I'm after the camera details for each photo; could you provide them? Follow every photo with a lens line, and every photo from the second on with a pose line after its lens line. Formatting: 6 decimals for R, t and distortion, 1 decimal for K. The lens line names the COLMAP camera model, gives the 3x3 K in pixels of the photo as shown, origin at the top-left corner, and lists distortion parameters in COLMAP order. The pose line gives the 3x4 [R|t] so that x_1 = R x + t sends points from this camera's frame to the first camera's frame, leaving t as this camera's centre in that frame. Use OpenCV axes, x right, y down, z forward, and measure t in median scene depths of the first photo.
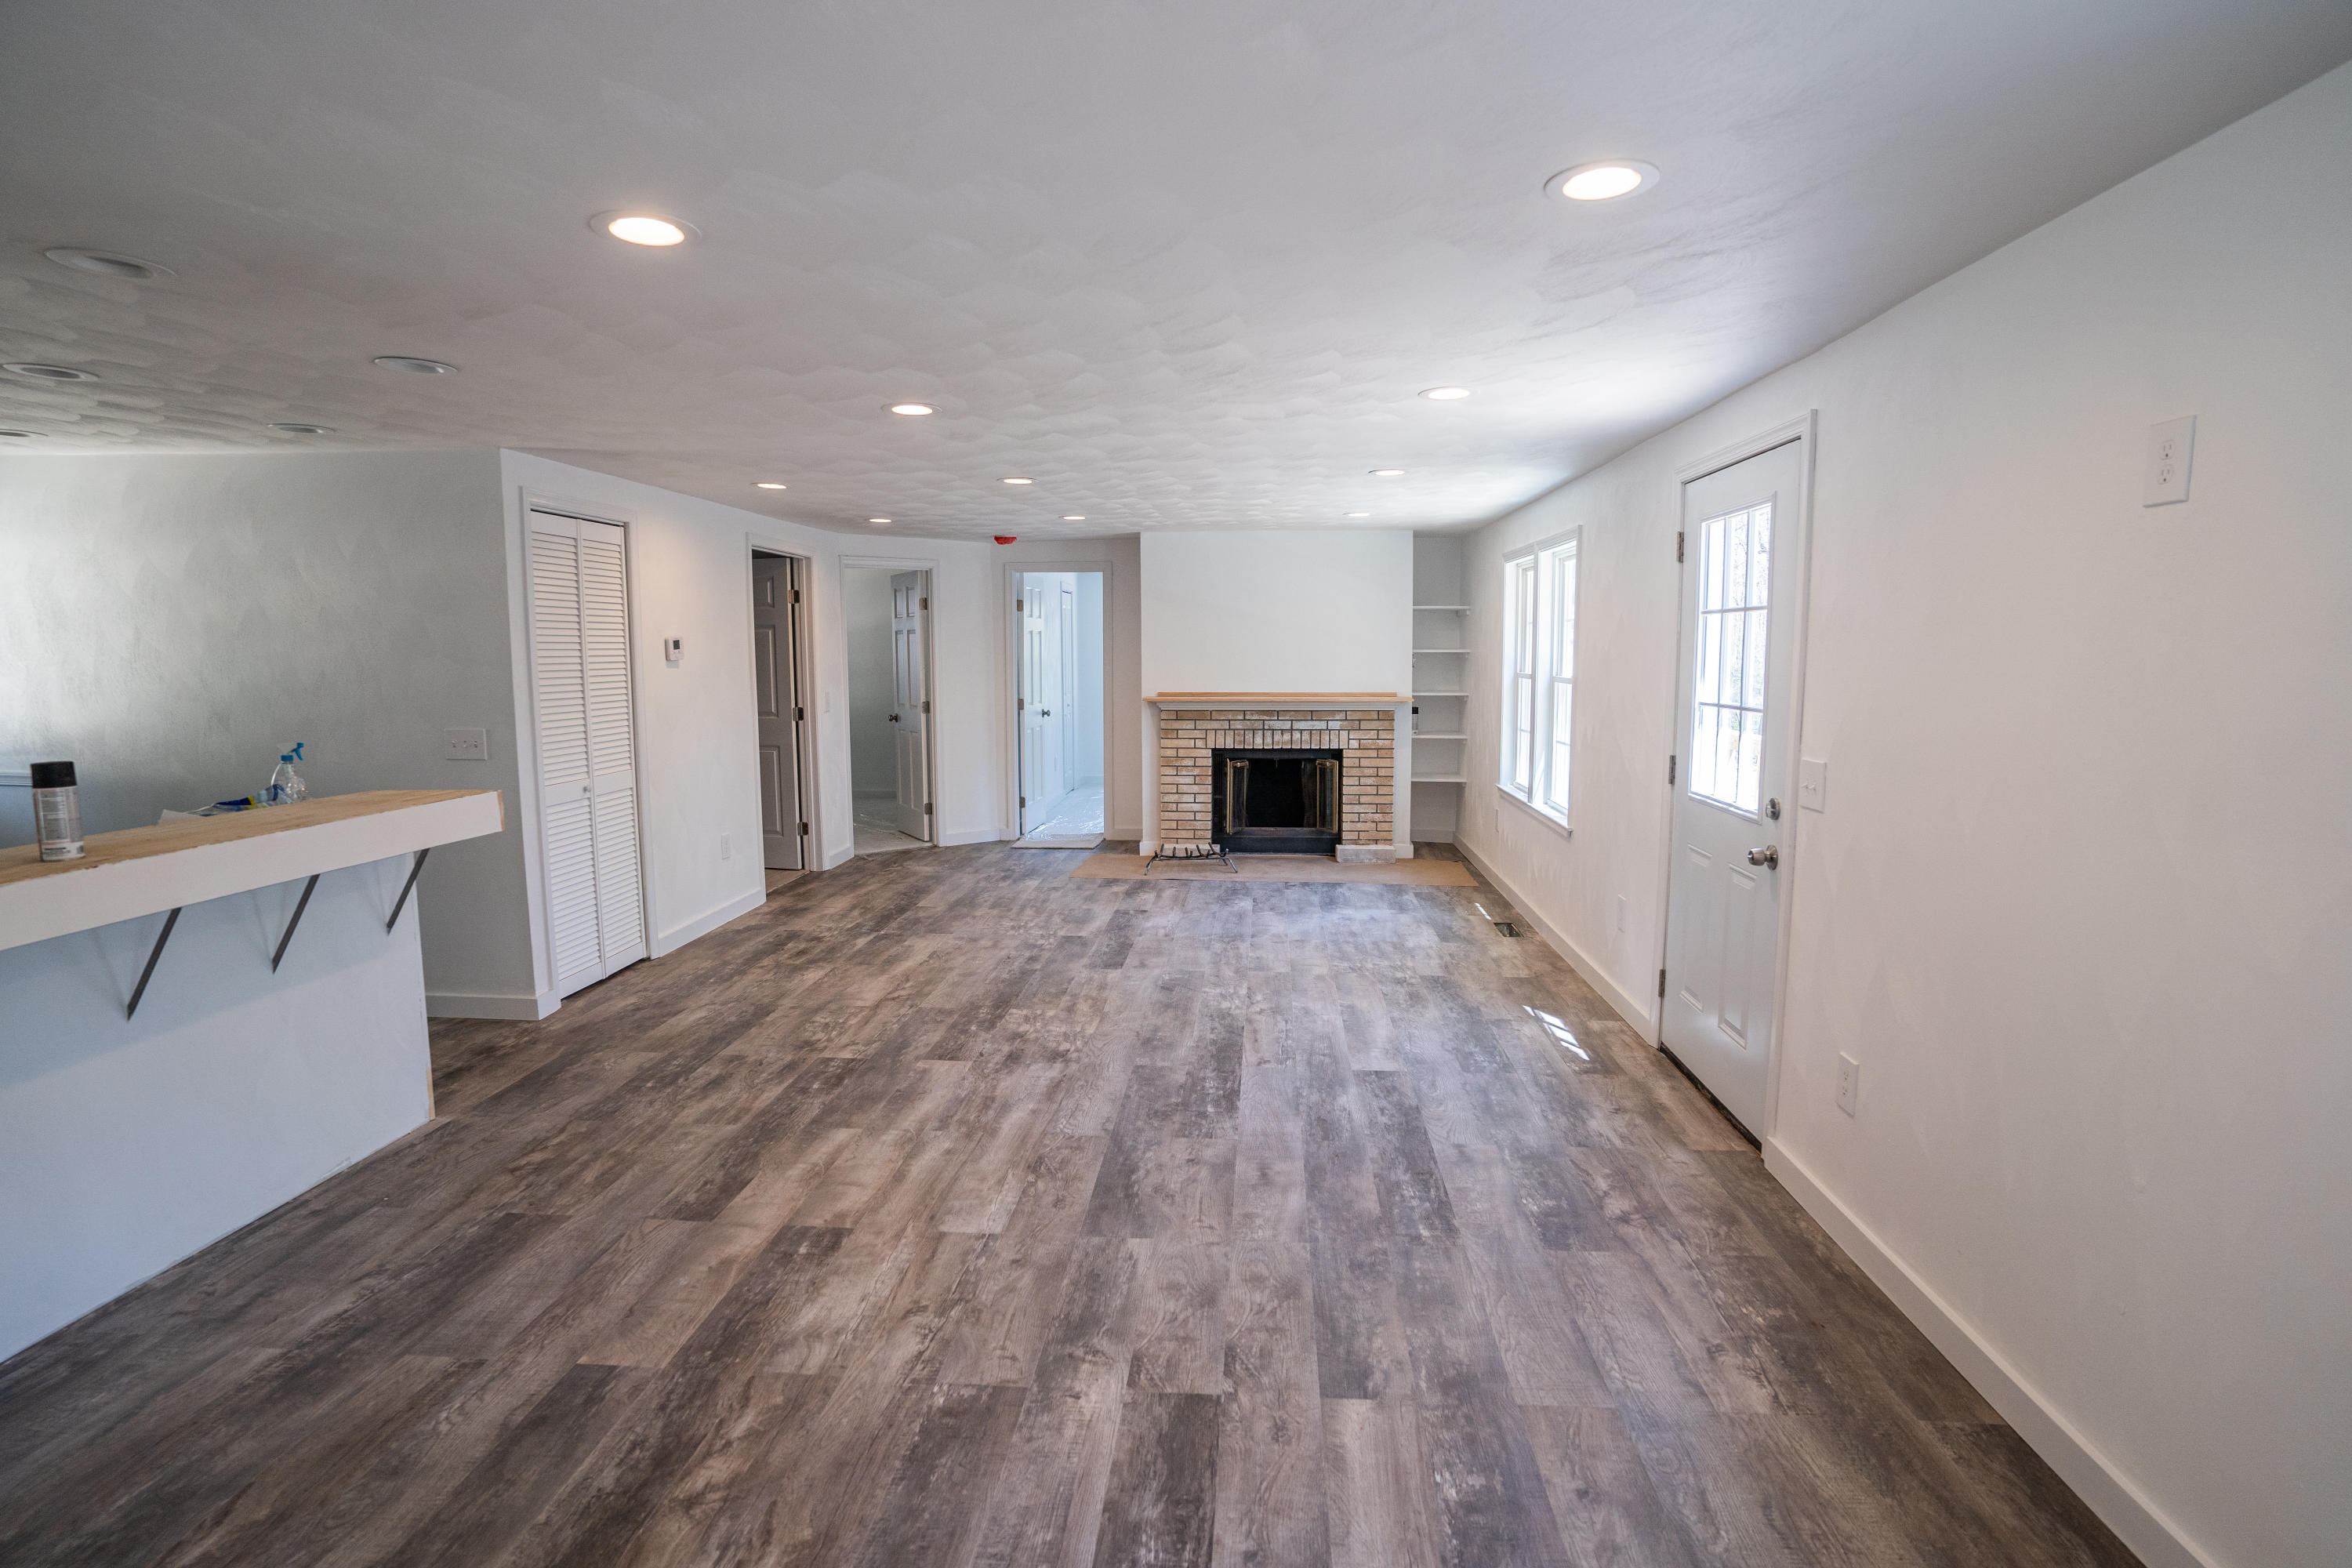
lens RADIAL K [[1161.9, 0, 1176.0], [0, 1161.9, 784.0], [0, 0, 1]] dist [-0.086005, 0.045622]
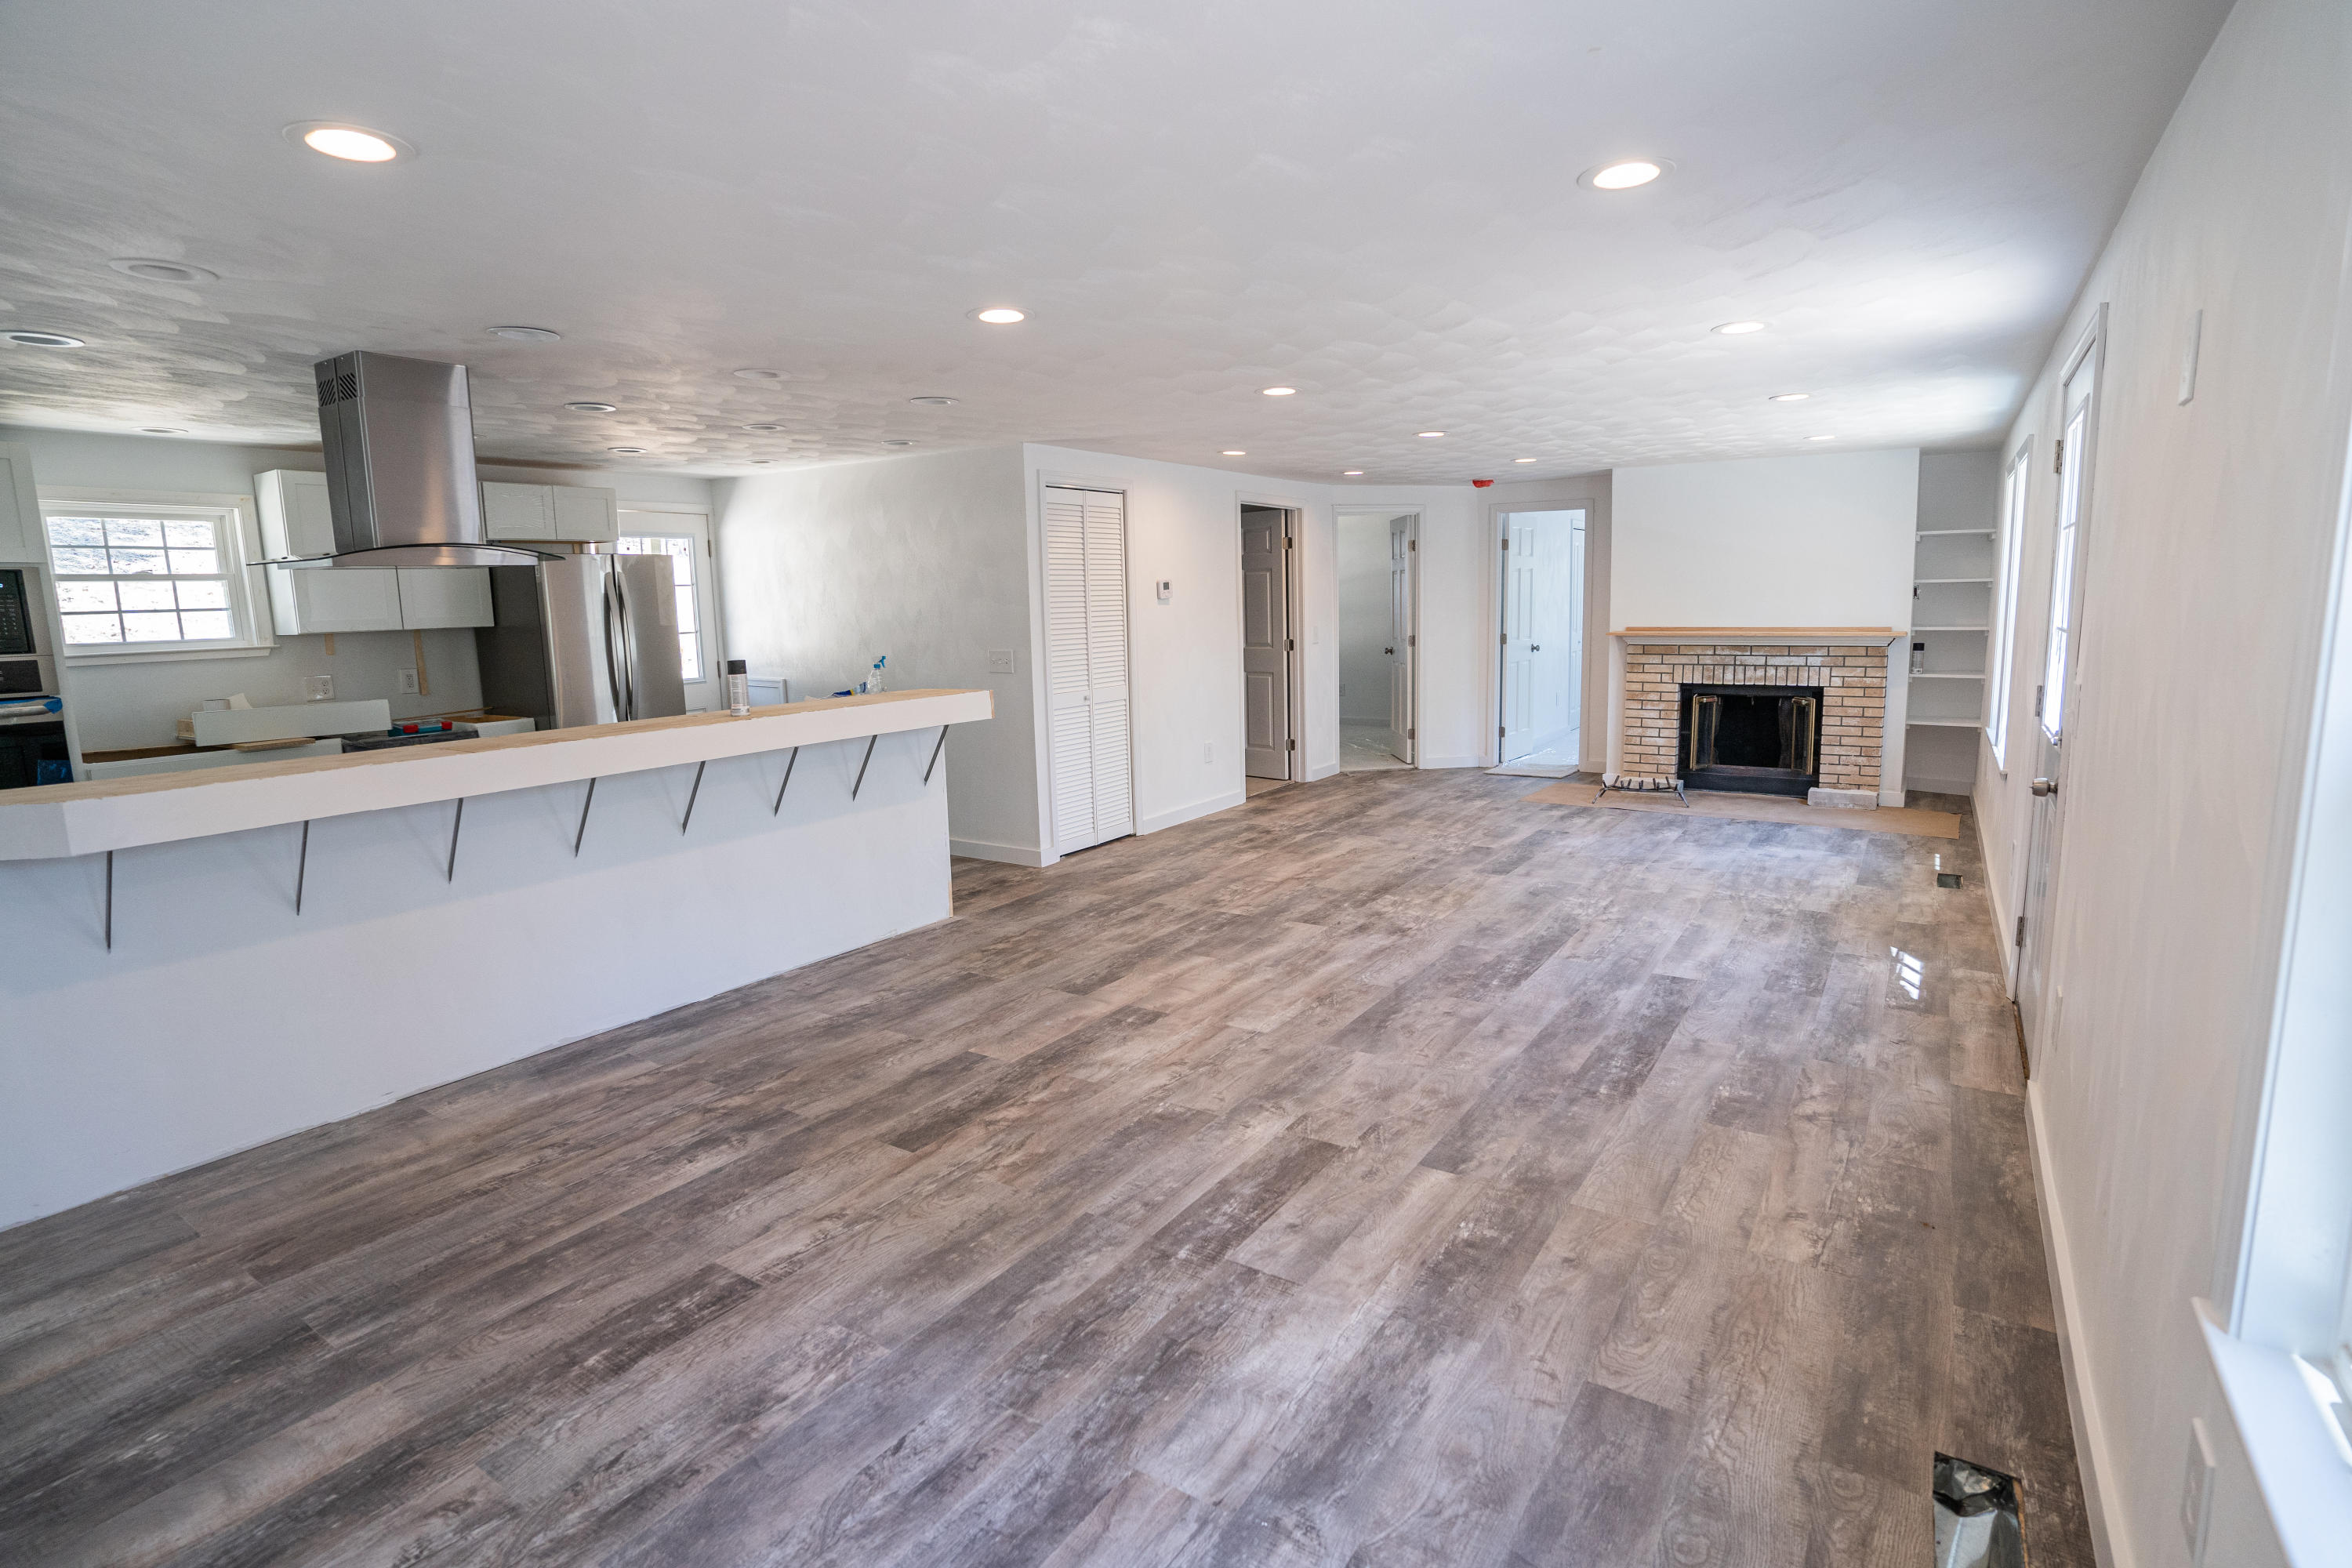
lens RADIAL K [[1161.9, 0, 1176.0], [0, 1161.9, 784.0], [0, 0, 1]] dist [-0.086005, 0.045622]
pose [[0.870474, 0.059022, -0.488662, 0.266155], [-0.034537, 0.997662, 0.058980, 0.024015], [0.491001, -0.034464, 0.870477, -0.131588]]
